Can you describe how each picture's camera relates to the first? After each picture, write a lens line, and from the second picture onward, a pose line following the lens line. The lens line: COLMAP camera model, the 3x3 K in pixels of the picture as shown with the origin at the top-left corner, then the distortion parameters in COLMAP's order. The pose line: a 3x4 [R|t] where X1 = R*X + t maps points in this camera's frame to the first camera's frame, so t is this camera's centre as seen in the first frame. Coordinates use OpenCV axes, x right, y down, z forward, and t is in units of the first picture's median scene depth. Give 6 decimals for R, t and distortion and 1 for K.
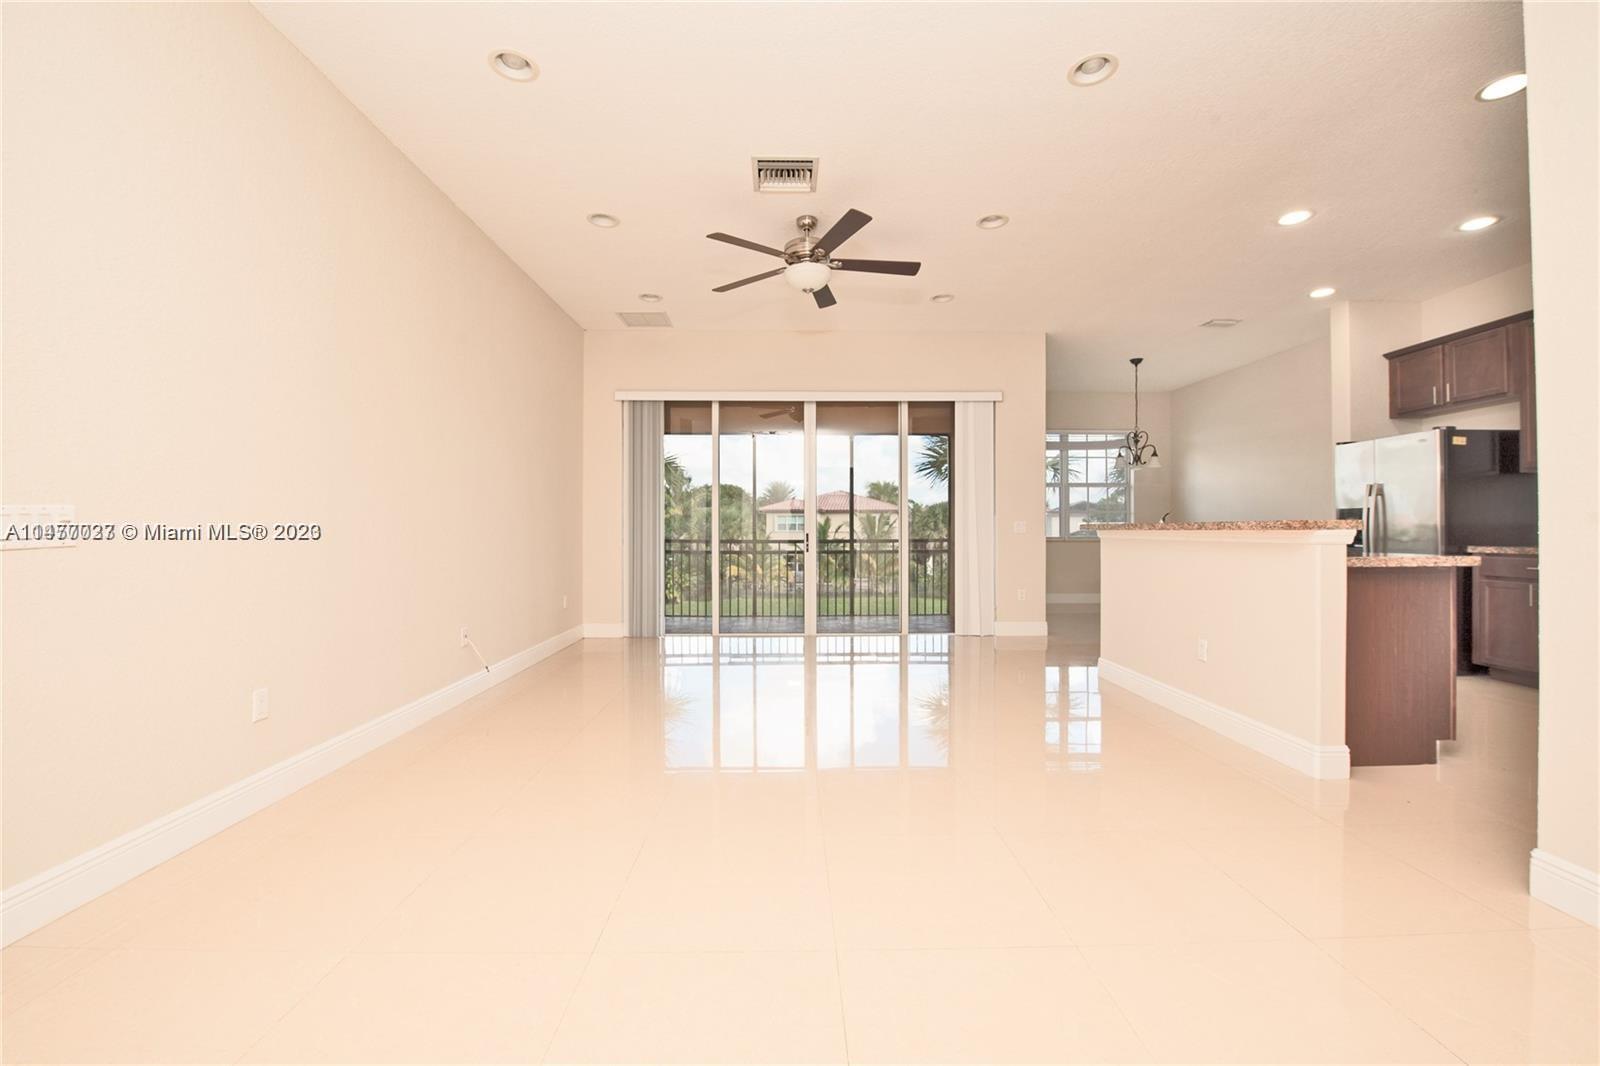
lens RADIAL K [[665.2, 0, 797.0], [0, 665.2, 530.3], [0, 0, 1]] dist [-0.007243, -0.001190]
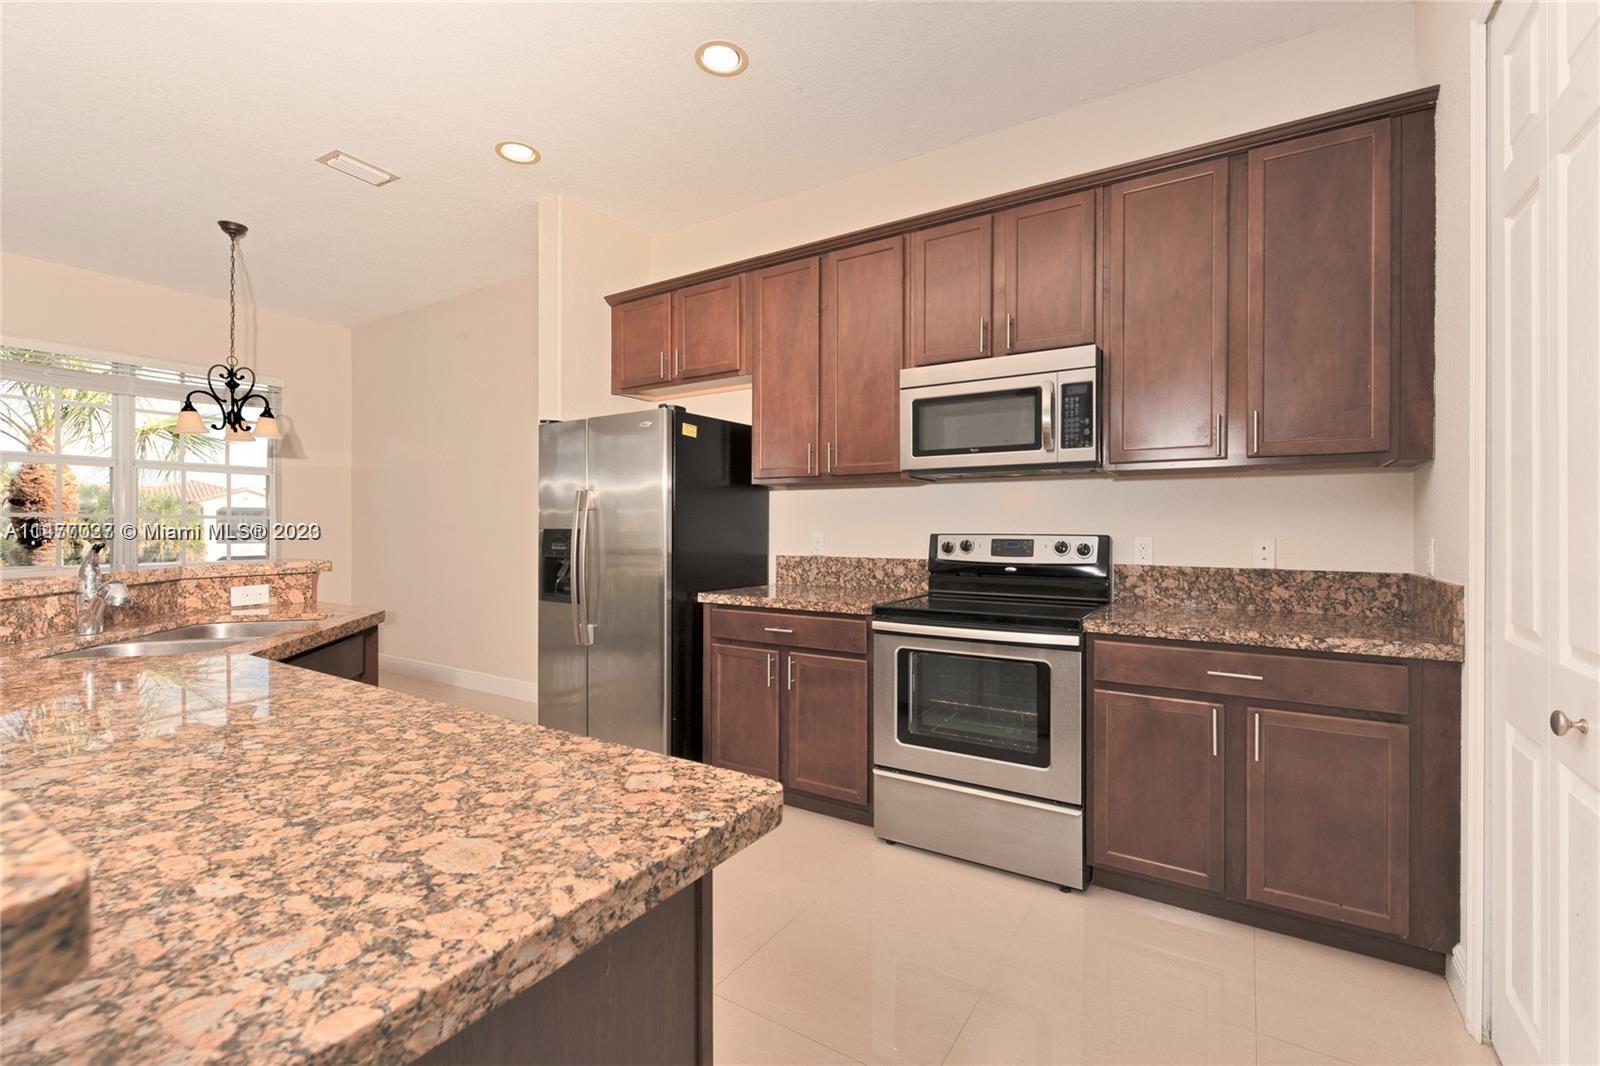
lens RADIAL K [[699.7, 0, 805.0], [0, 699.7, 529.3], [0, 0, 1]] dist [0.004733, 0.000063]
pose [[0.566265, 0.001363, 0.824222, 0.483119], [-0.005380, 0.999983, 0.002043, -0.039041], [-0.824205, -0.005592, 0.566263, 0.497254]]
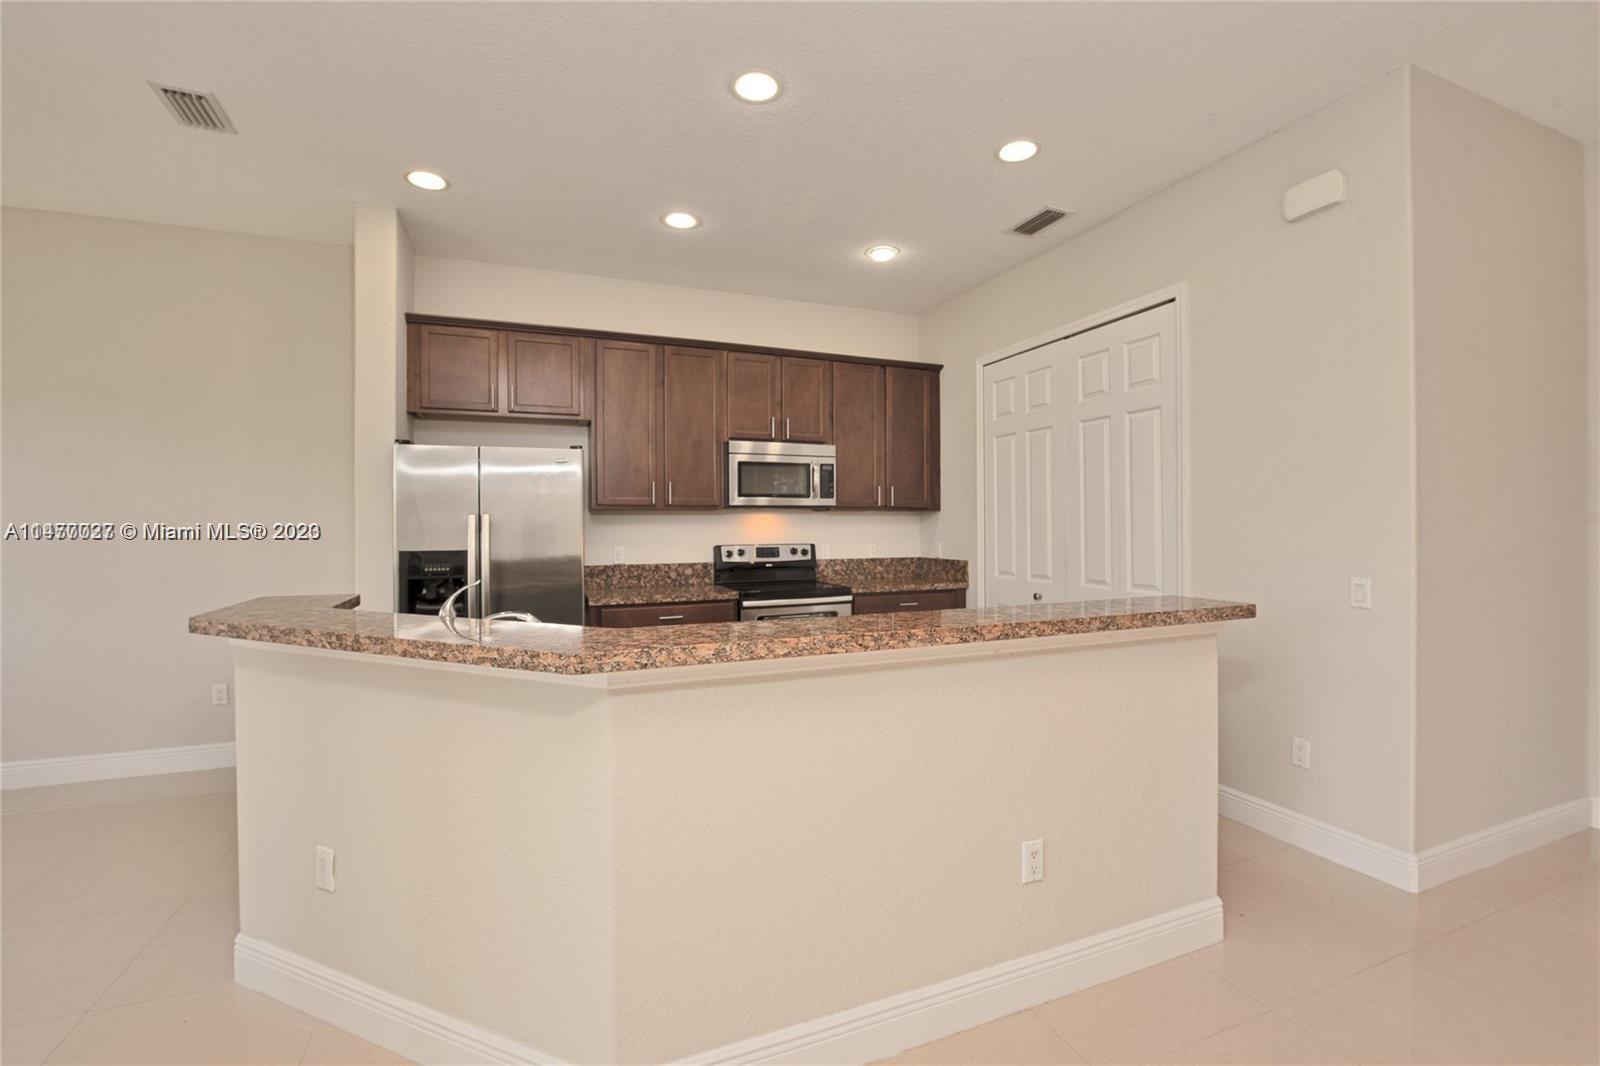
lens RADIAL K [[699.7, 0, 805.0], [0, 699.7, 524.0], [0, 0, 1]] dist [0.004733, 0.000063]
pose [[-0.352407, 0.002915, 0.935842, 0.106303], [0.003000, 0.999994, -0.001985, -0.062612], [-0.935842, 0.002108, -0.352414, 1.017968]]
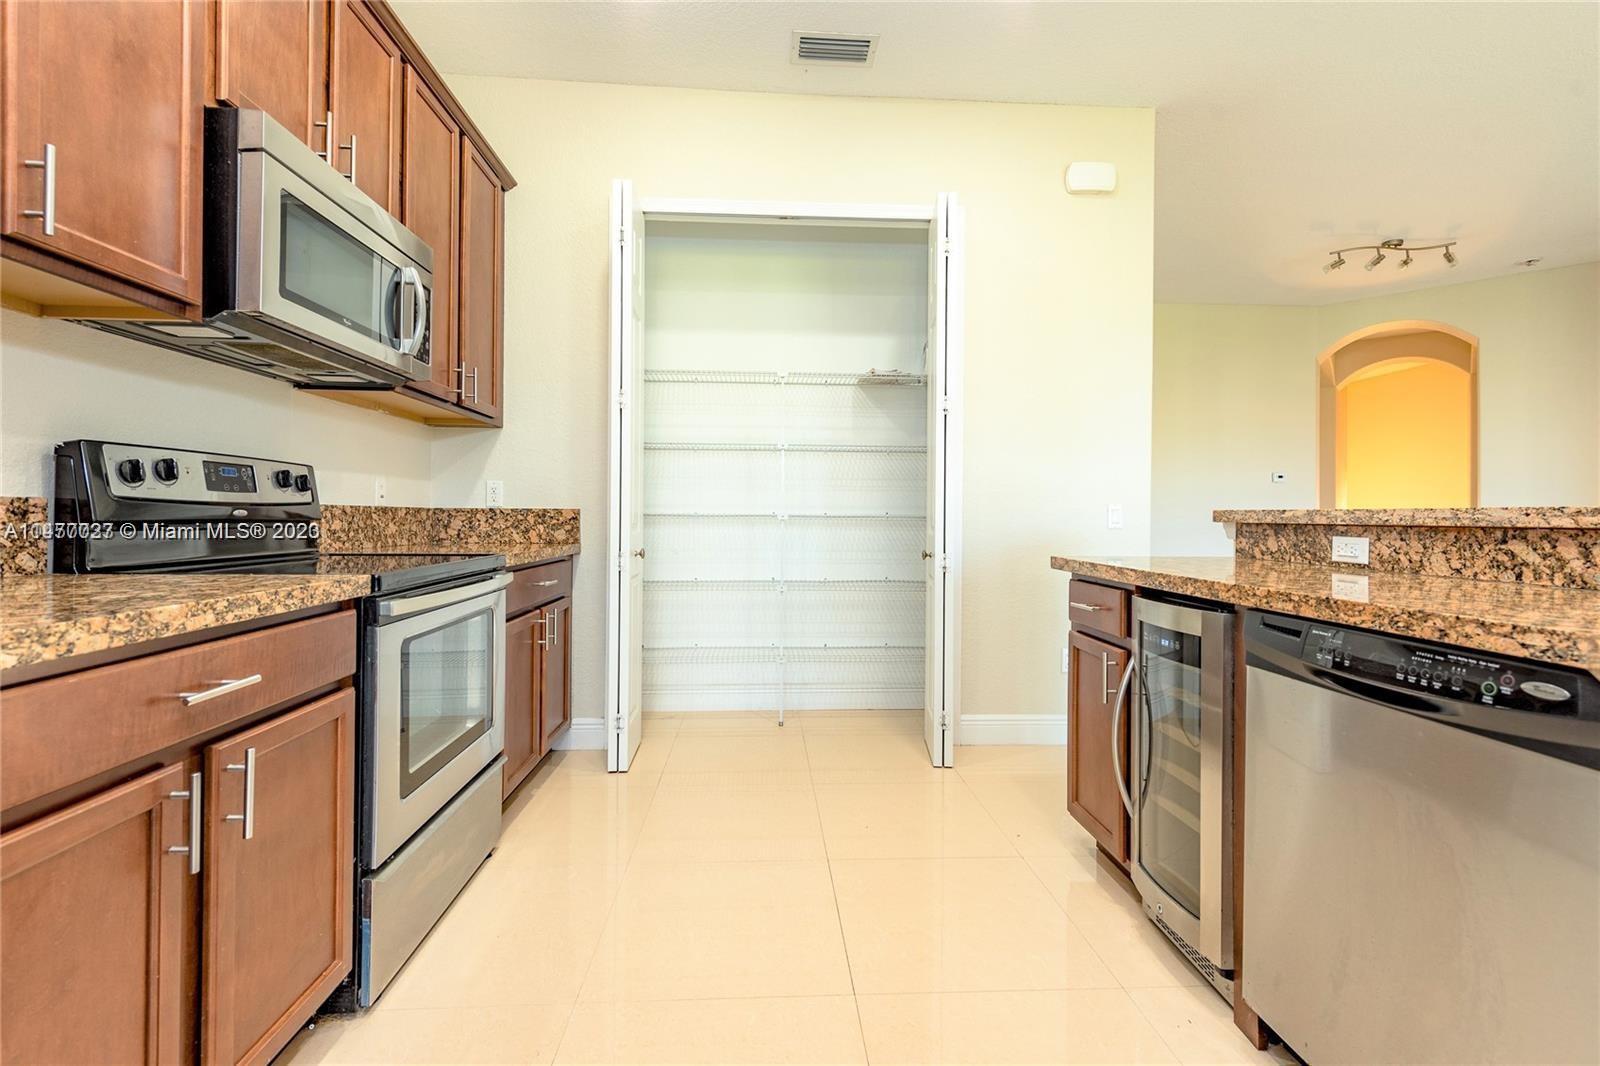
lens RADIAL K [[699.7, 0, 804.8], [0, 699.7, 516.7], [0, 0, 1]] dist [0.004733, 0.000063]
pose [[-0.999653, -0.008176, -0.025052, 0.807326], [-0.008147, 0.999966, -0.001254, -0.002772], [0.025061, -0.001049, -0.999685, 1.087577]]
